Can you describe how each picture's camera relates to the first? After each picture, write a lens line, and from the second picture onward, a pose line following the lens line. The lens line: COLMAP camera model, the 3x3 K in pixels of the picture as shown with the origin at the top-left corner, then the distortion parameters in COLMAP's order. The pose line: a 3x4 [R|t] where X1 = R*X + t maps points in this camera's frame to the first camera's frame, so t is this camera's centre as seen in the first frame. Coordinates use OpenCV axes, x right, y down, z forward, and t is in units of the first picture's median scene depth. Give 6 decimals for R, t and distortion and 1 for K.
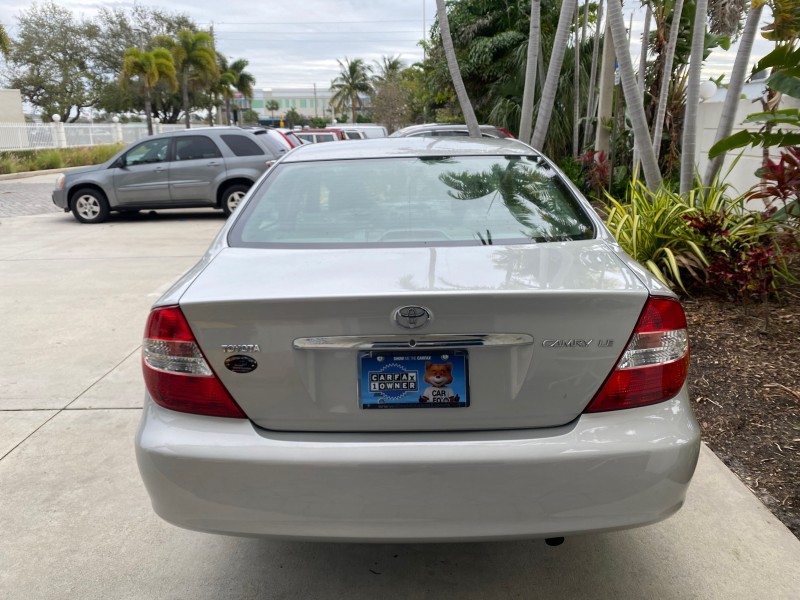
lens RADIAL K [[613.0, 0, 398.4], [0, 613.0, 299.2], [0, 0, 1]] dist [0.025690, -0.025769]
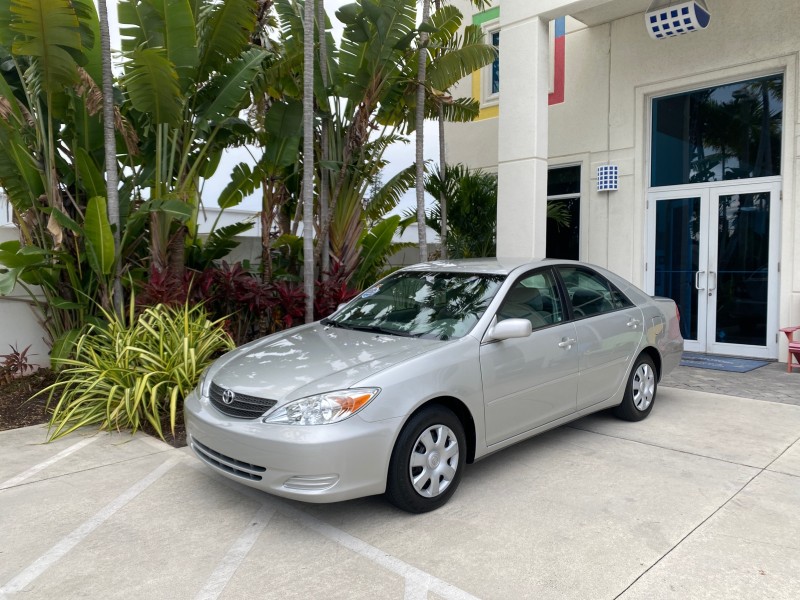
lens RADIAL K [[613.0, 0, 397.7], [0, 613.0, 298.2], [0, 0, 1]] dist [0.025690, -0.025769]
pose [[-0.700937, -0.026148, 0.712743, -0.274831], [0.200561, 0.951777, 0.232156, -0.174635], [-0.684443, 0.305675, -0.661891, 0.673786]]
